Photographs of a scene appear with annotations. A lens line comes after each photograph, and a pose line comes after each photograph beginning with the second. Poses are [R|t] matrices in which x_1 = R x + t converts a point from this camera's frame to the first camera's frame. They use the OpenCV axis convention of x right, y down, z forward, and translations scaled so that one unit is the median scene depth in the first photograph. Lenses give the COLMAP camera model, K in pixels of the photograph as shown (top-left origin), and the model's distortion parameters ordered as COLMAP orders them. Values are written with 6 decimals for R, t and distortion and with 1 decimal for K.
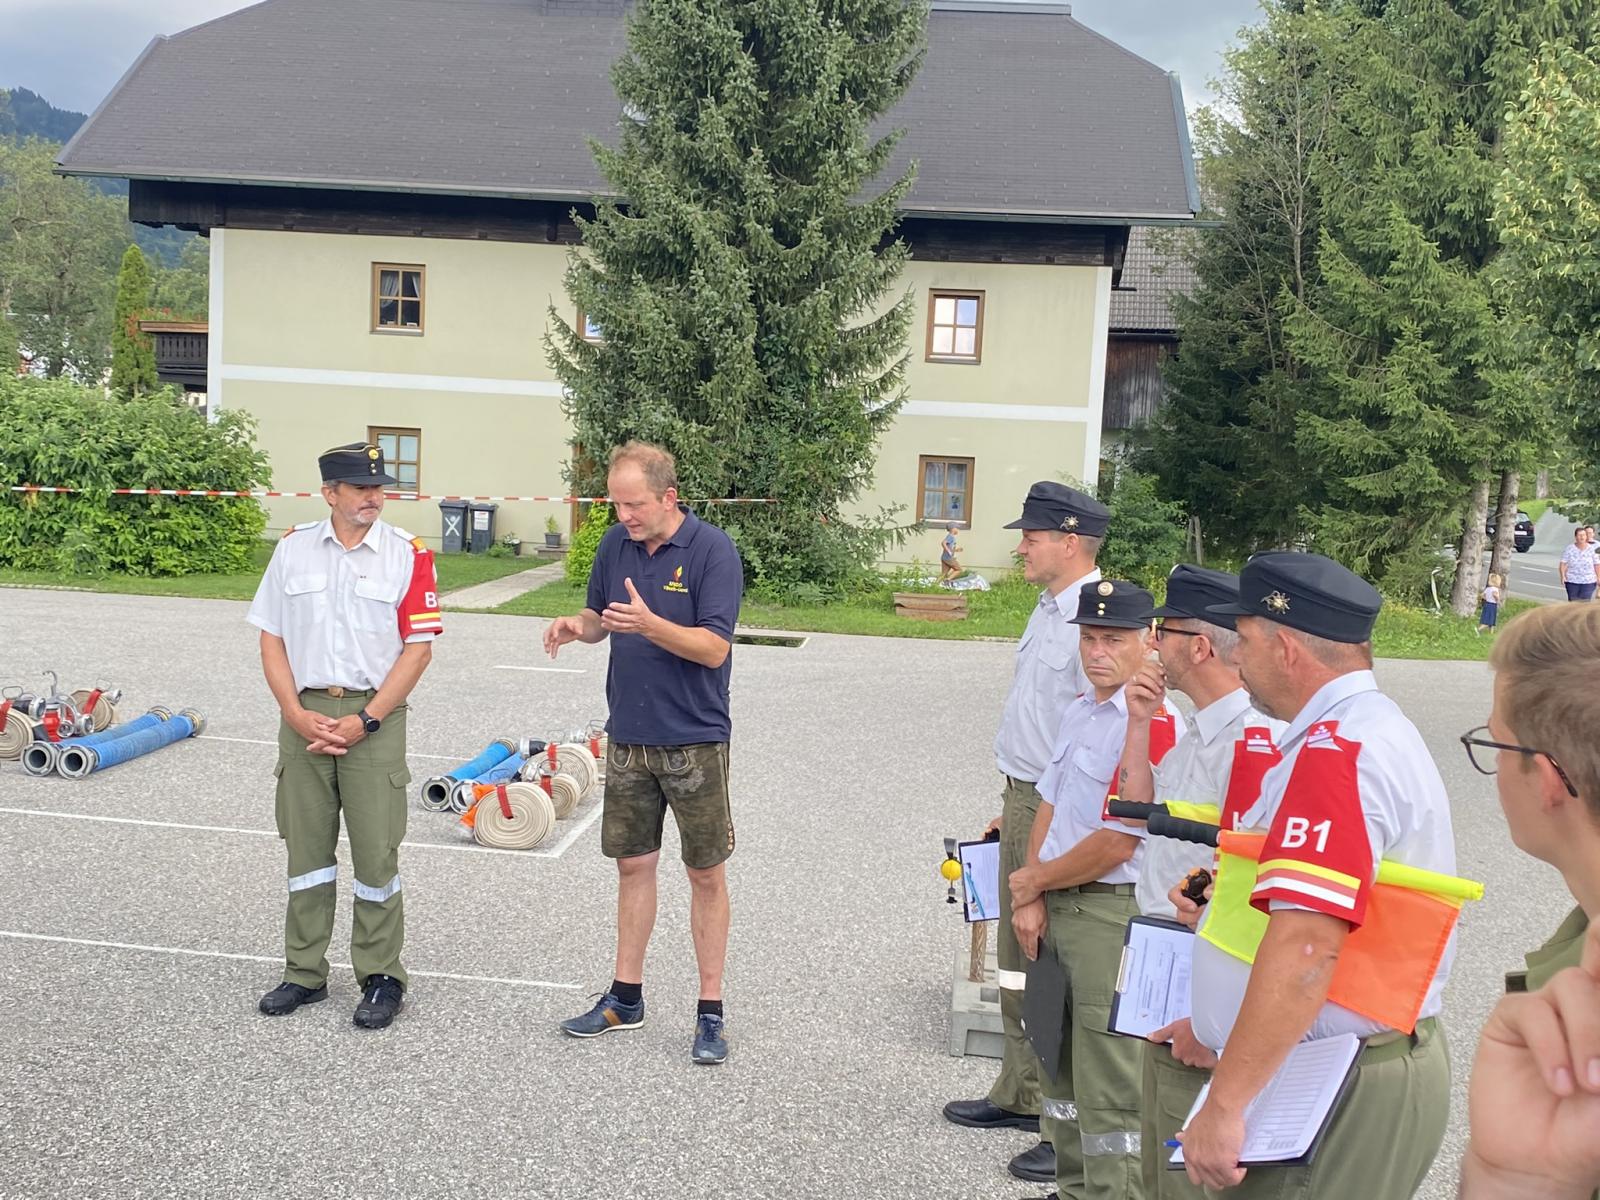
lens RADIAL K [[1859.1, 0, 800.8], [0, 1859.1, 600.0], [0, 0, 1]] dist [0.114901, -0.303355]
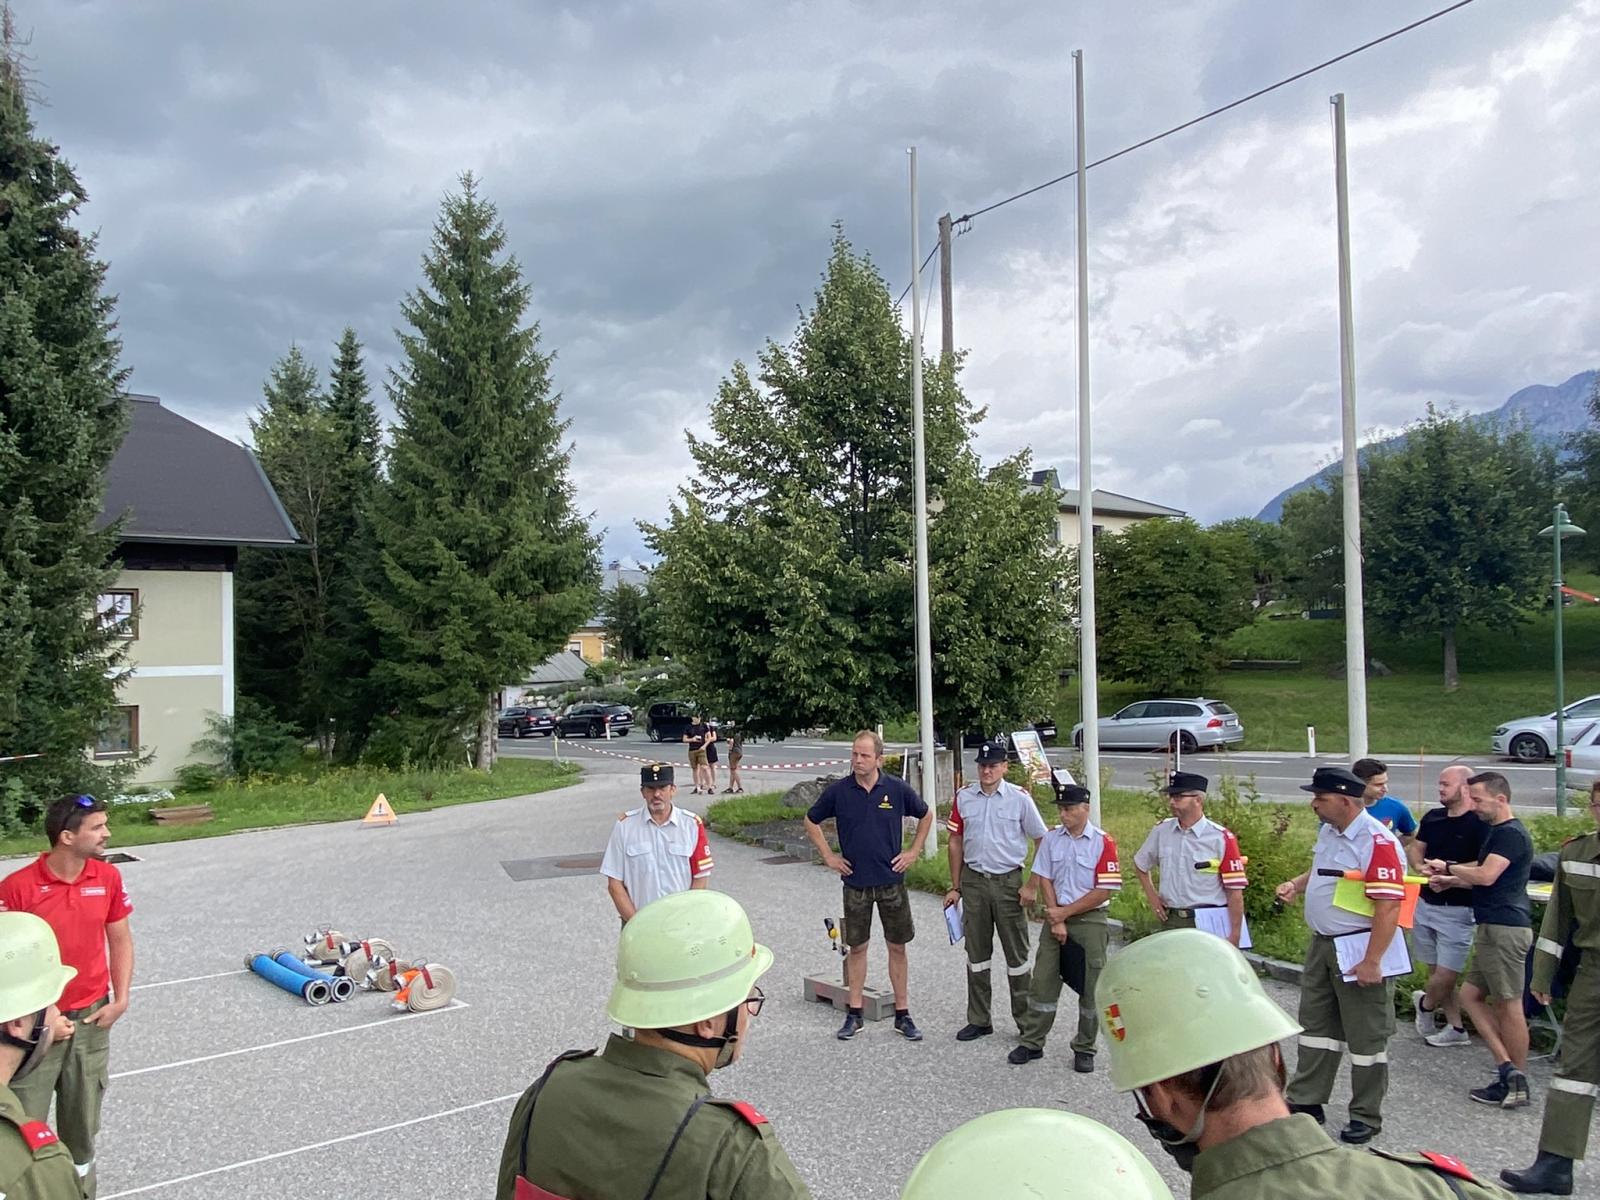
lens RADIAL K [[1152.0, 0, 794.4], [0, 1152.0, 620.6], [0, 0, 1]] dist [0.059823, -0.068604]
pose [[0.710366, -0.042645, 0.702540, -0.206008], [0.119958, 0.990894, -0.061145, -0.031195], [-0.693535, 0.127710, 0.709013, 0.020589]]
